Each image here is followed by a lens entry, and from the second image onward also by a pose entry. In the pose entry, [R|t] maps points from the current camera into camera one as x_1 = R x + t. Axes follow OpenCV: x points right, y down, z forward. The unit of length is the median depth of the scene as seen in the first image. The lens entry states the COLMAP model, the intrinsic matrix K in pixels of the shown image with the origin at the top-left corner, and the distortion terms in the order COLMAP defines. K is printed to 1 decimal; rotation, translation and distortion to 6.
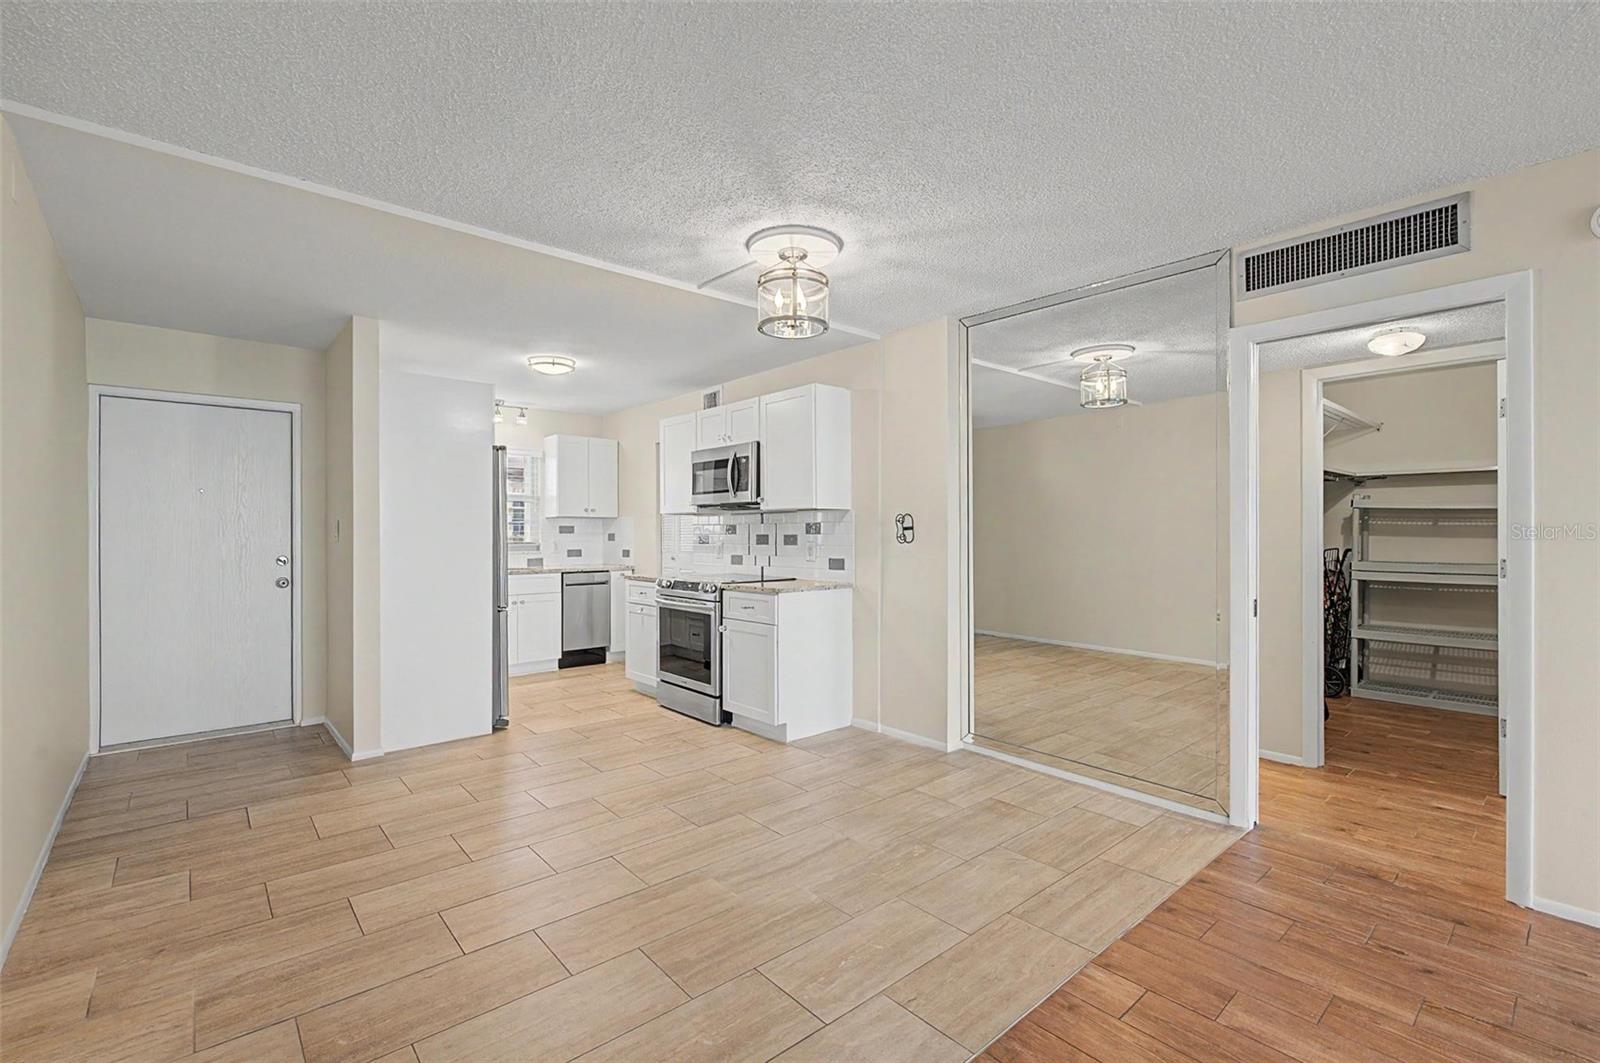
lens RADIAL K [[700.2, 0, 796.4], [0, 700.2, 529.2], [0, 0, 1]] dist [0.000555, -0.000609]
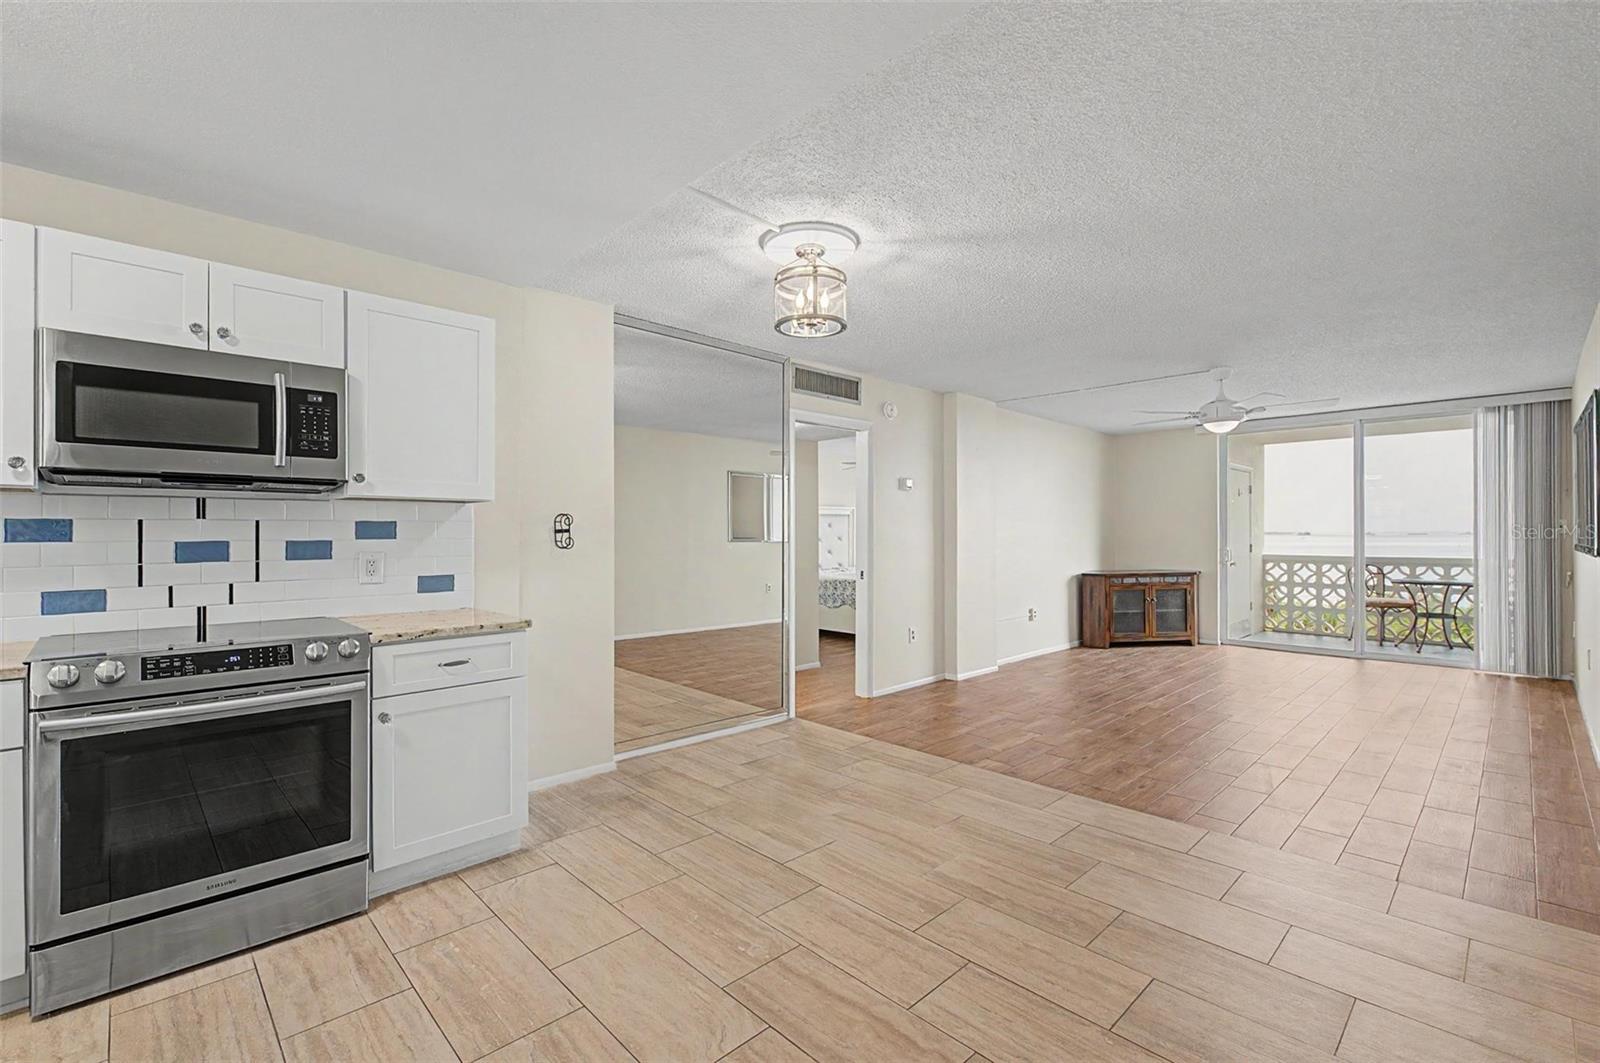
lens RADIAL K [[700.2, 0, 796.4], [0, 700.2, 529.2], [0, 0, 1]] dist [0.000555, -0.000609]
pose [[-0.053257, 0.007000, 0.998556, -0.646593], [-0.003506, 0.999968, -0.007197, 0.001448], [-0.998575, -0.003884, -0.053231, 0.709501]]
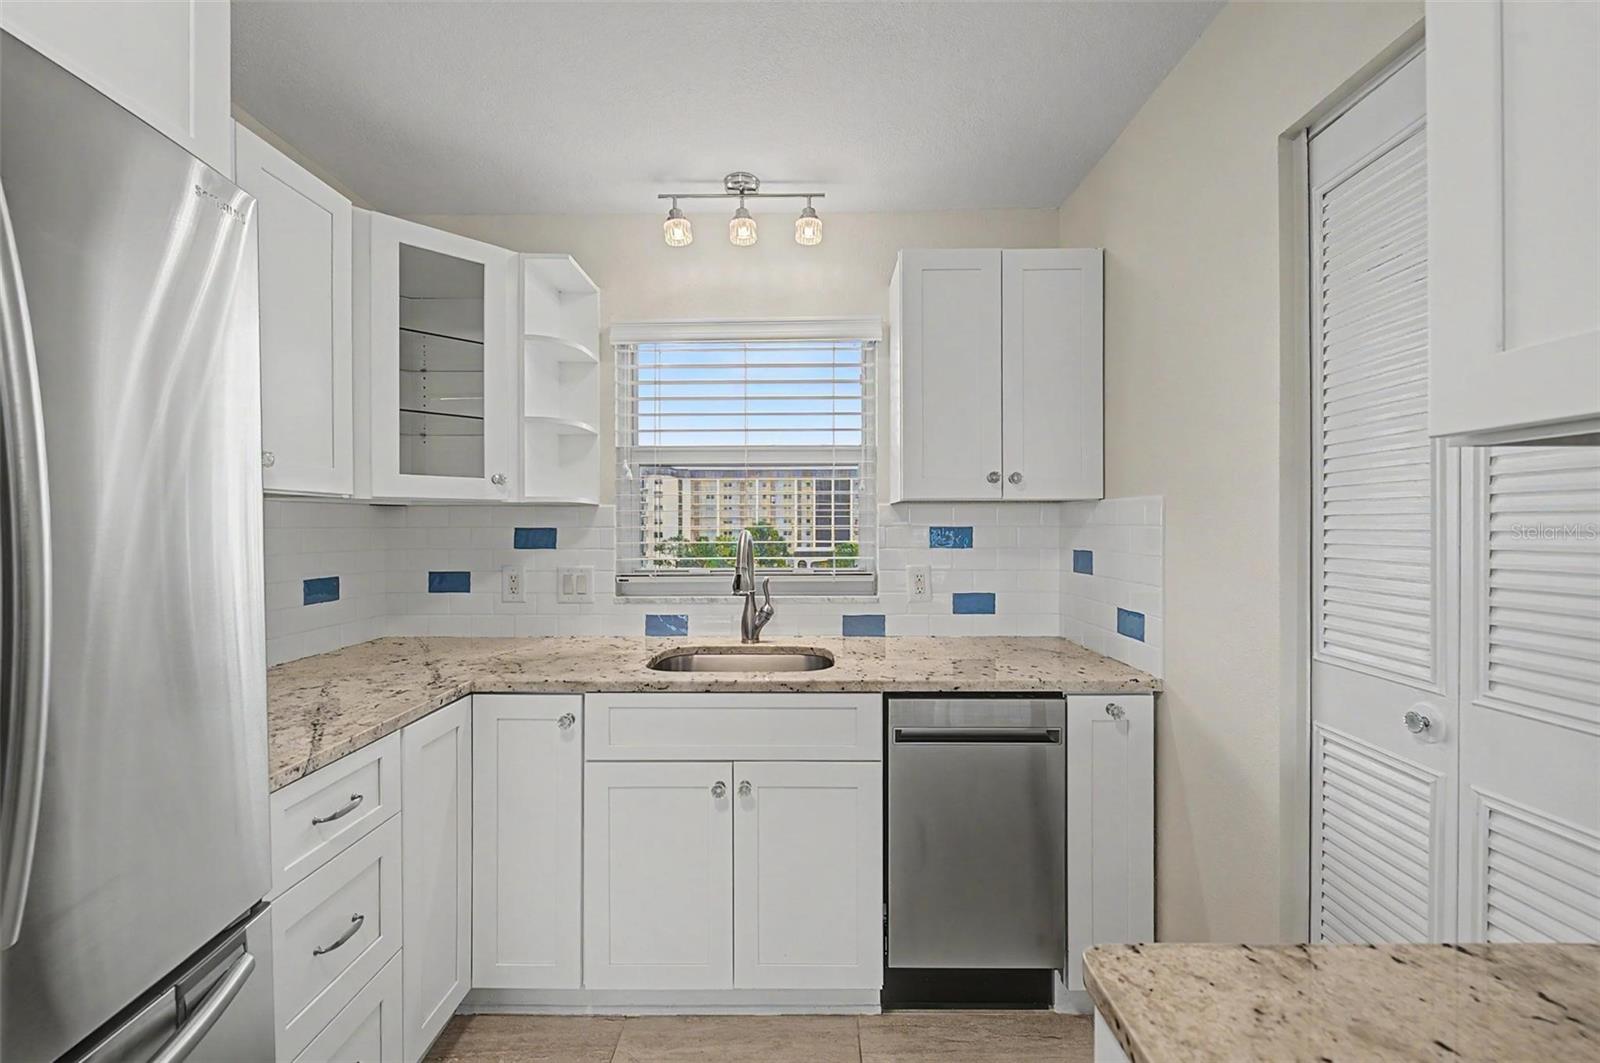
lens RADIAL K [[656.1, 0, 800.0], [0, 656.1, 531.5], [0, 0, 1]] dist [0.001644, 0.000016]
pose [[0.749162, 0.003185, -0.662379, -0.254492], [0.006203, 0.999911, 0.011823, -0.010357], [0.662358, -0.012966, 0.749076, 1.082278]]
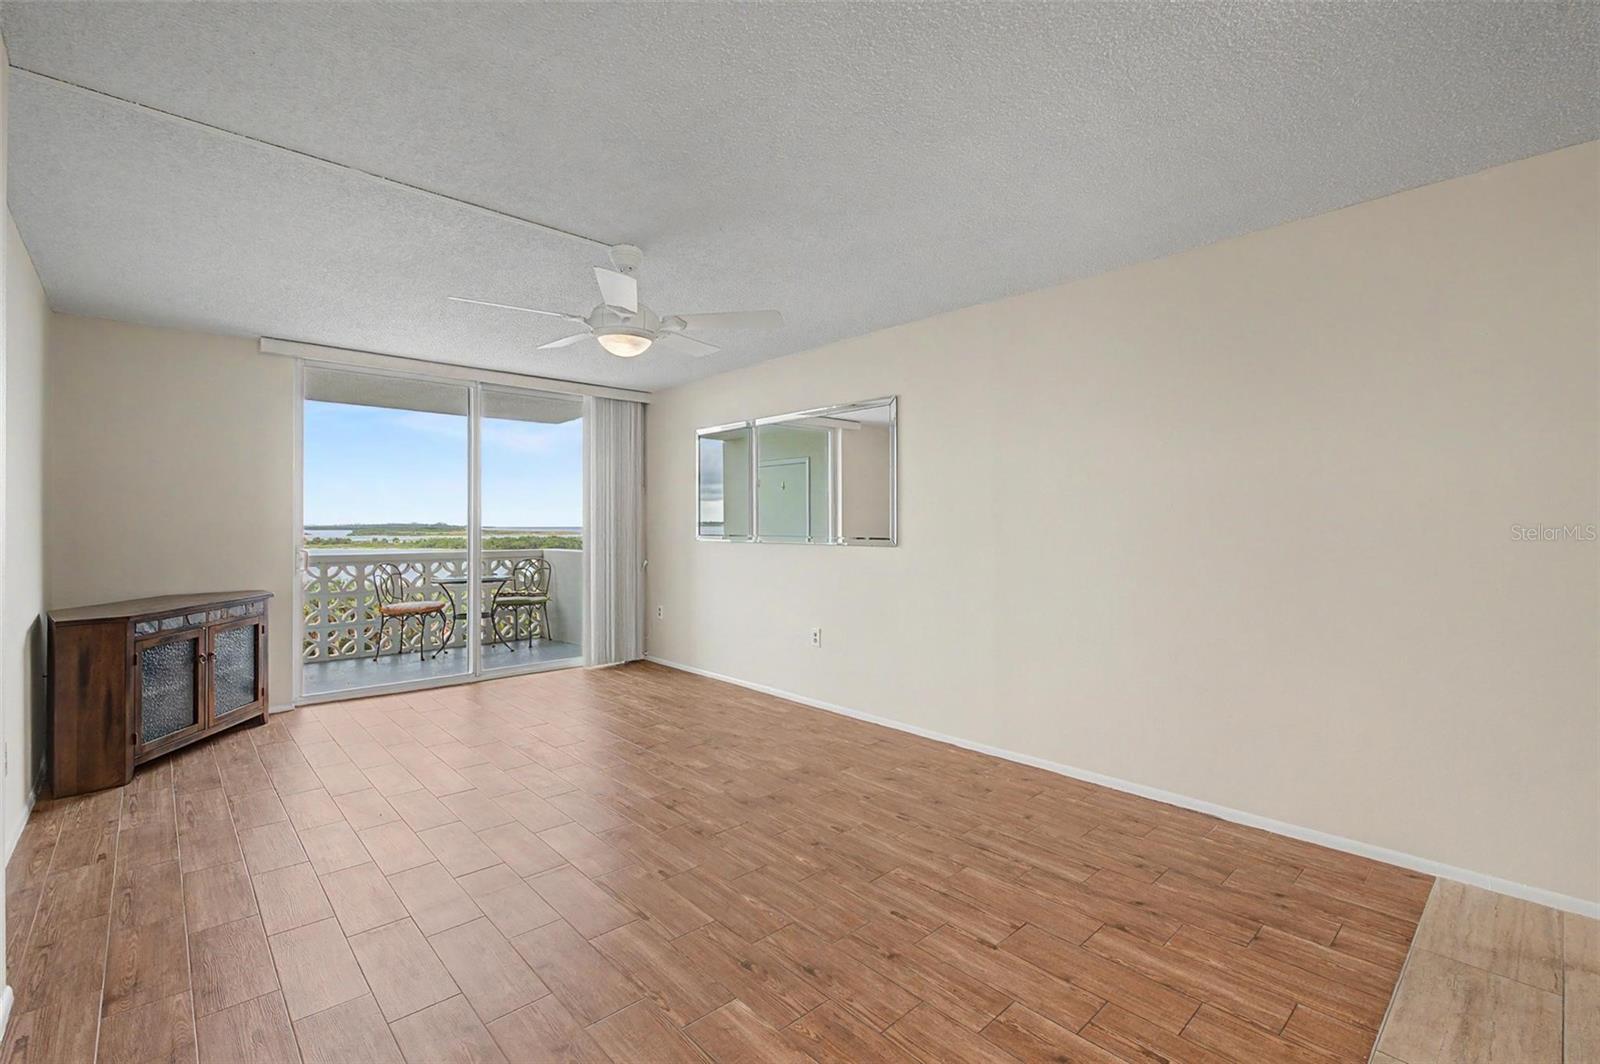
lens RADIAL K [[700.2, 0, 796.4], [0, 700.2, 529.7], [0, 0, 1]] dist [0.000555, -0.000609]
pose [[-0.999386, -0.000100, -0.035046, 0.311669], [-0.000084, 1.000000, -0.000471, 0.003174], [0.035046, -0.000468, -0.999386, 0.645172]]
